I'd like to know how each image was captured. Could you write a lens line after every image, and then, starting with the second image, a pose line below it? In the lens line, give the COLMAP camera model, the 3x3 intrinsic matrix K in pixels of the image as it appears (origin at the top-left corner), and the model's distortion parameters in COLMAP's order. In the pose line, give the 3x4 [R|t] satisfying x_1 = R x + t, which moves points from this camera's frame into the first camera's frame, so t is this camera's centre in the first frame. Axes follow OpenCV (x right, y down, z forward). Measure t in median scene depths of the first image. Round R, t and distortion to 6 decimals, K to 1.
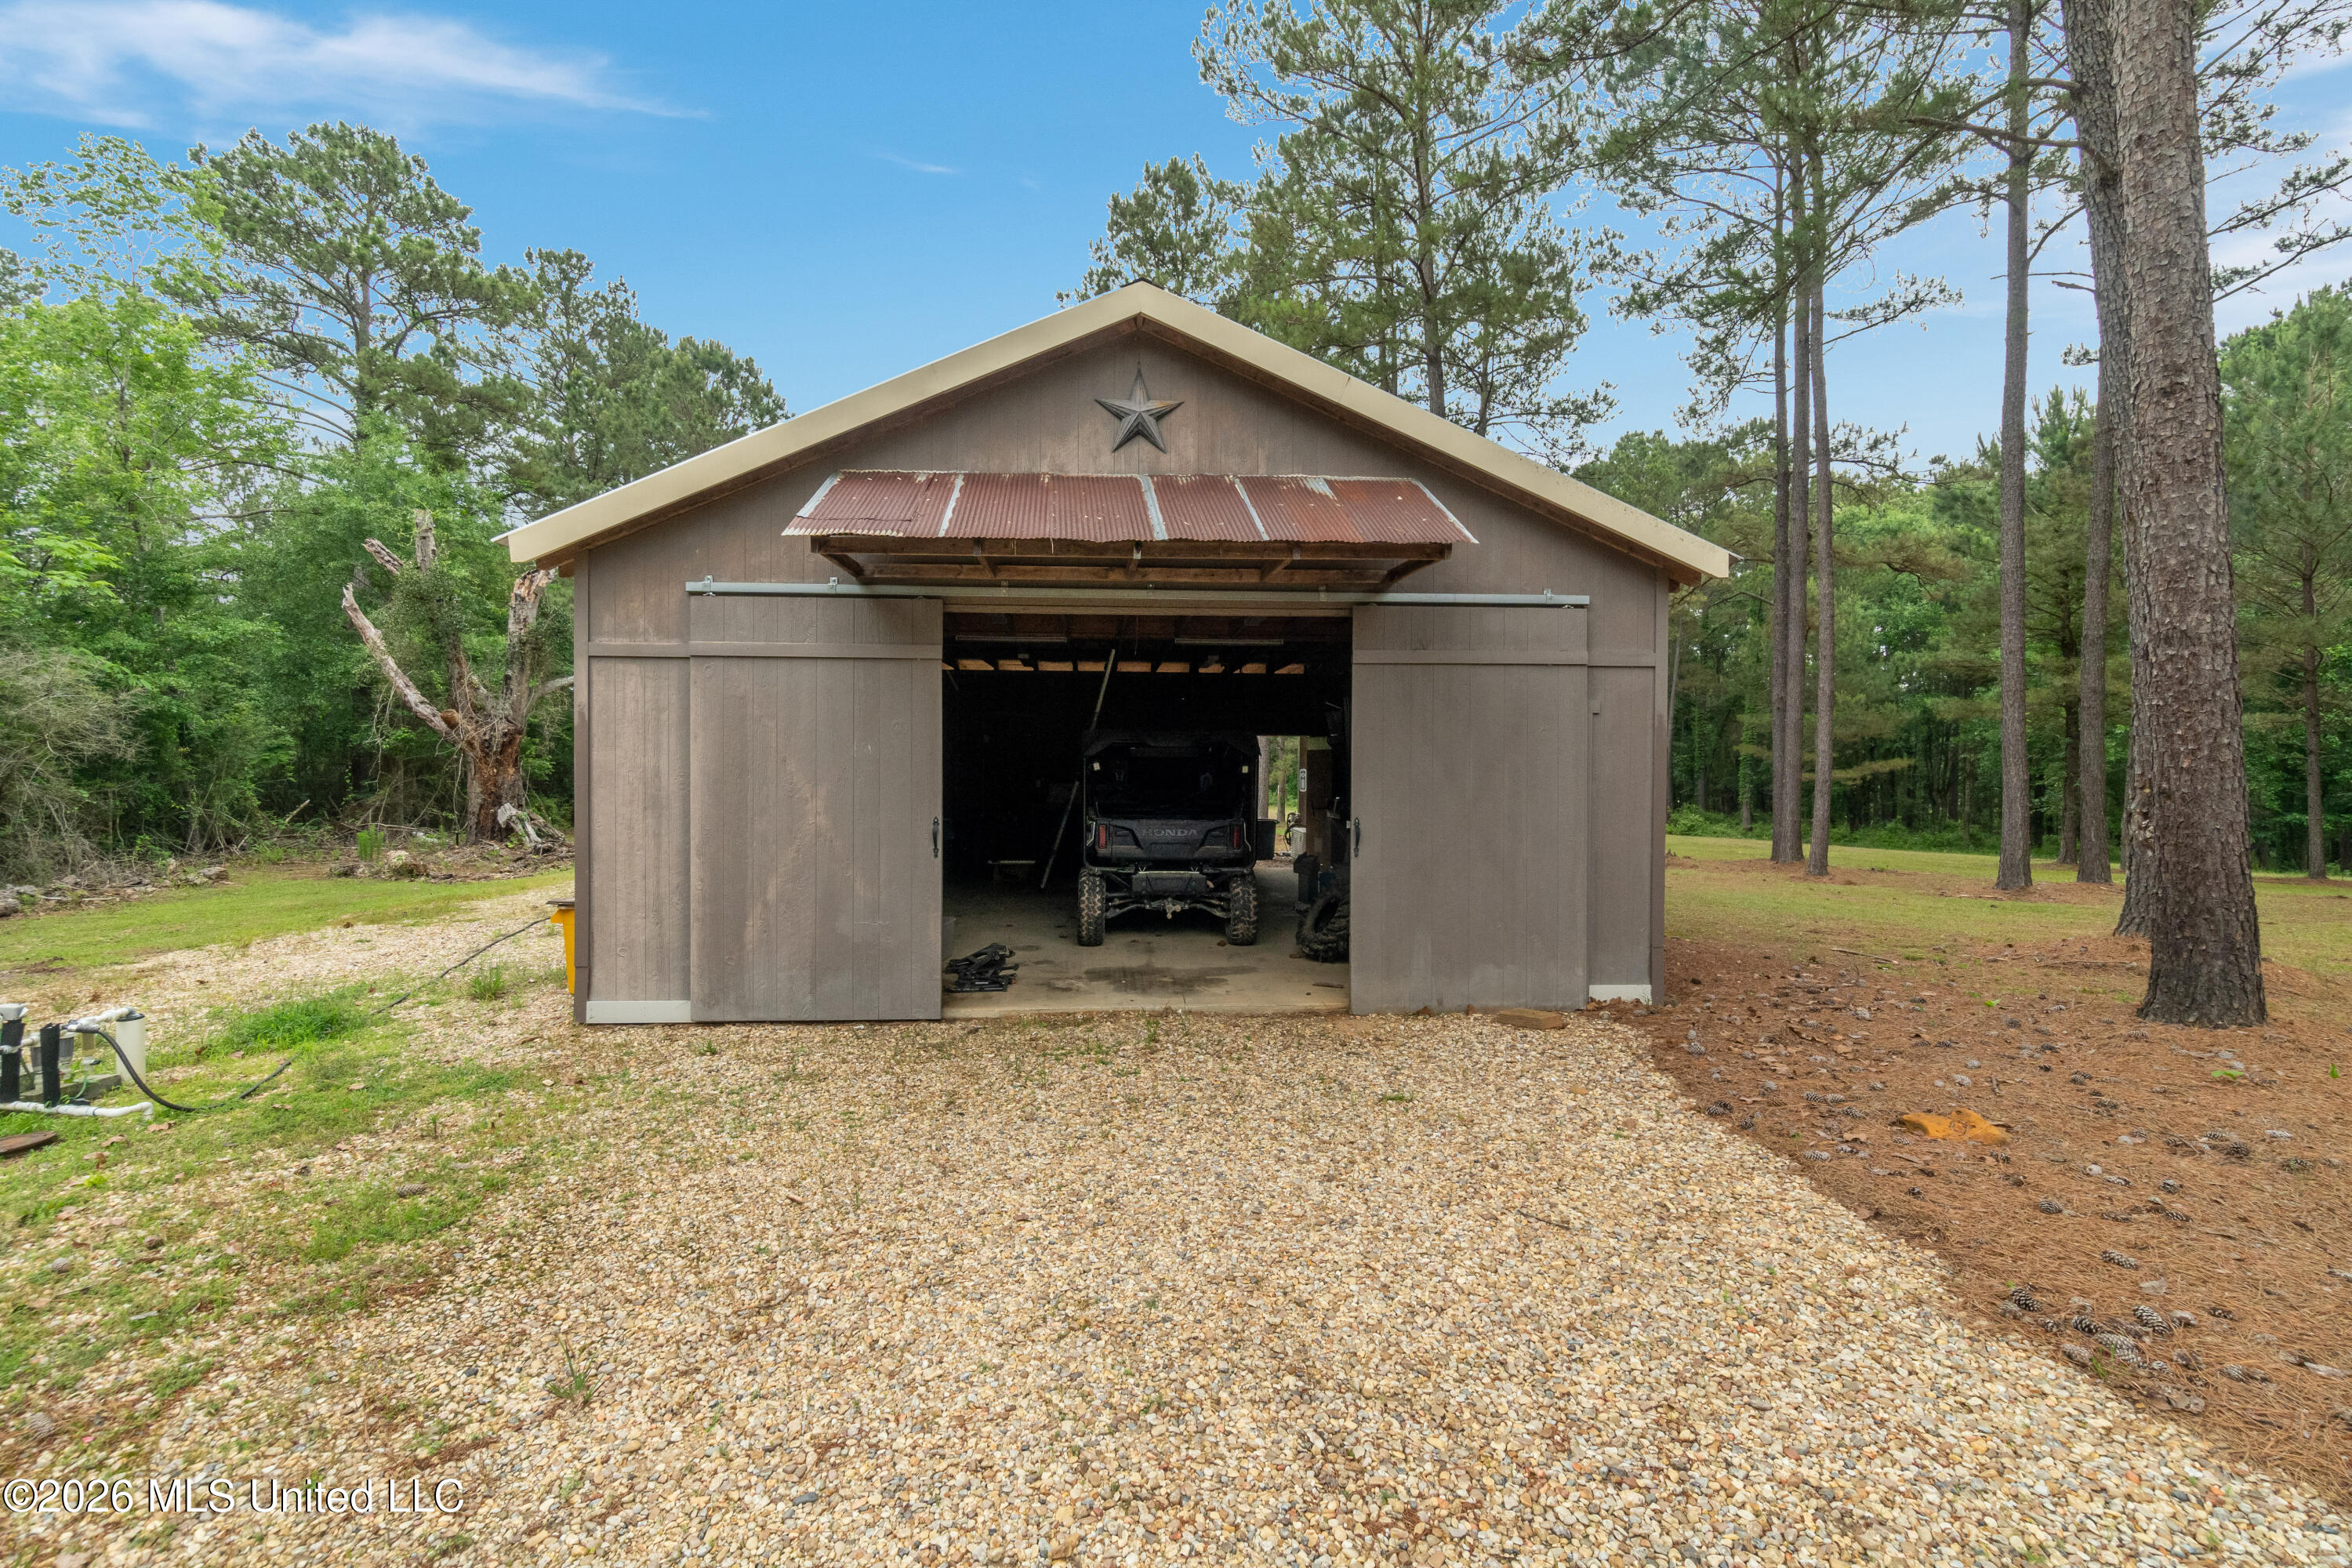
lens RADIAL K [[1025.5, 0, 1176.0], [0, 1025.5, 784.0], [0, 0, 1]] dist [-0.000977, -0.000108]
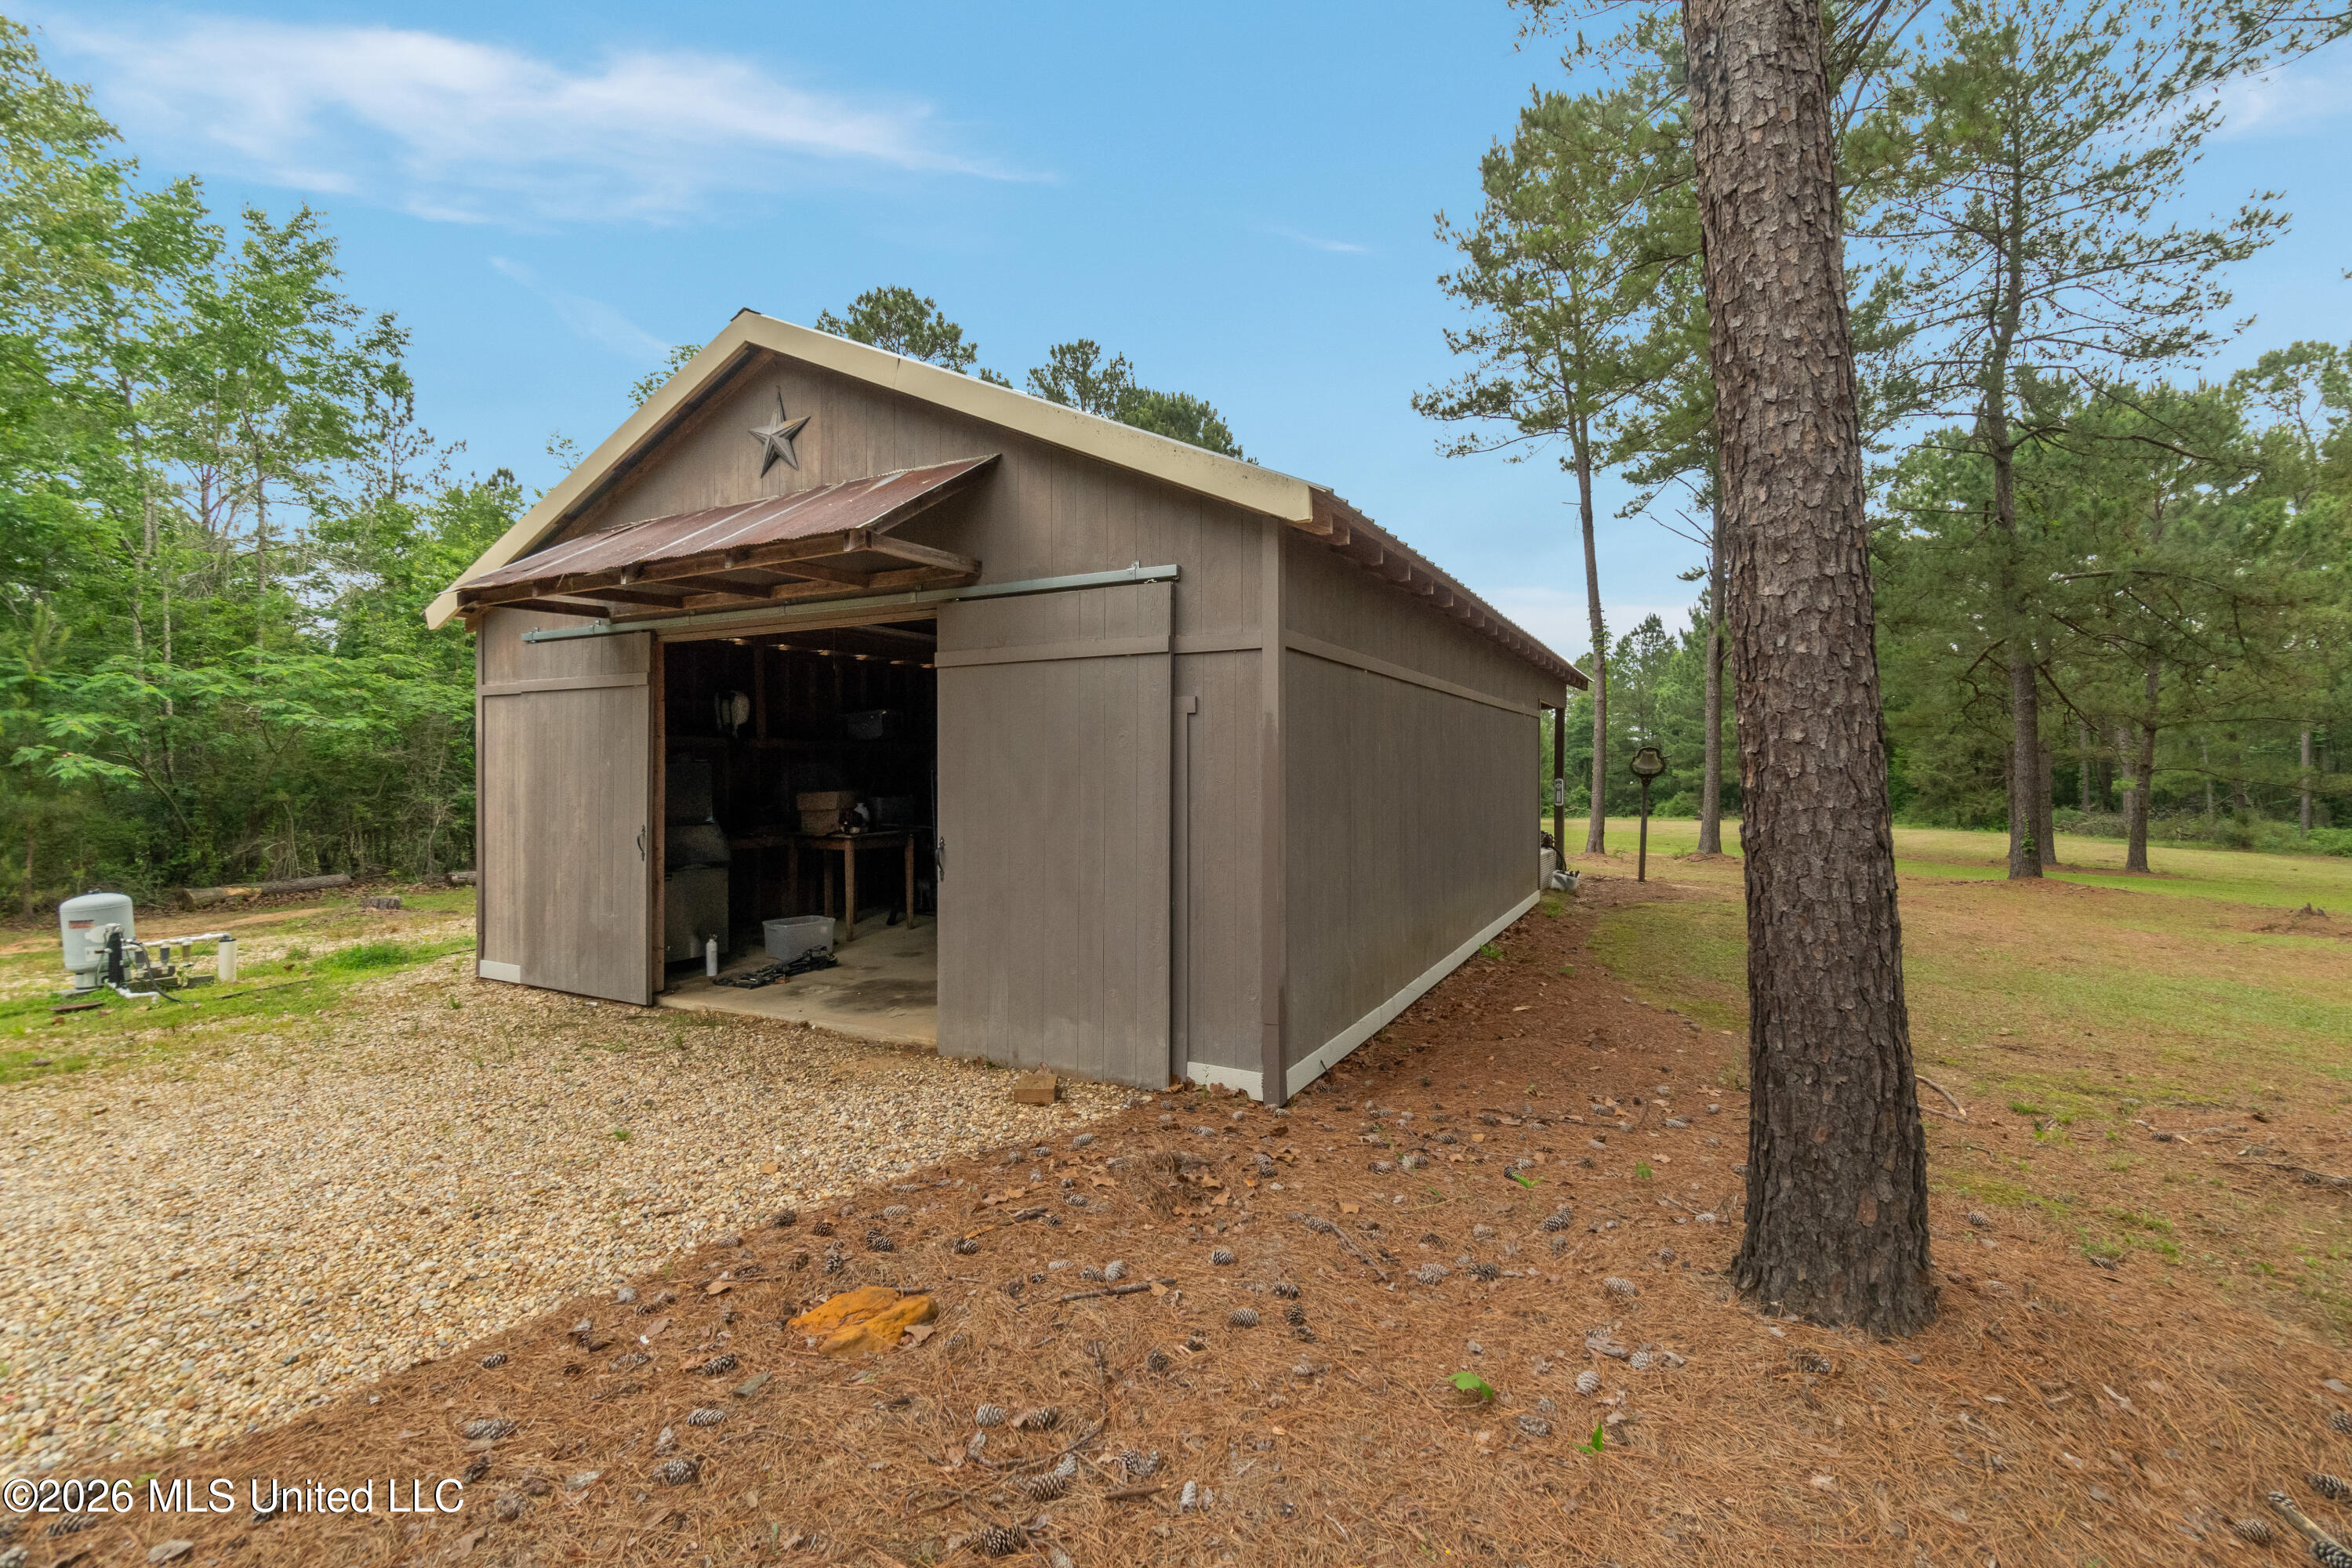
lens RADIAL K [[1037.4, 0, 1175.9], [0, 1037.4, 772.3], [0, 0, 1]] dist [0.001683, 0.000470]
pose [[0.847789, -0.002601, -0.530327, 0.841447], [-0.008270, 0.999802, -0.018123, -0.009678], [0.530268, 0.019750, 0.847600, 0.333536]]
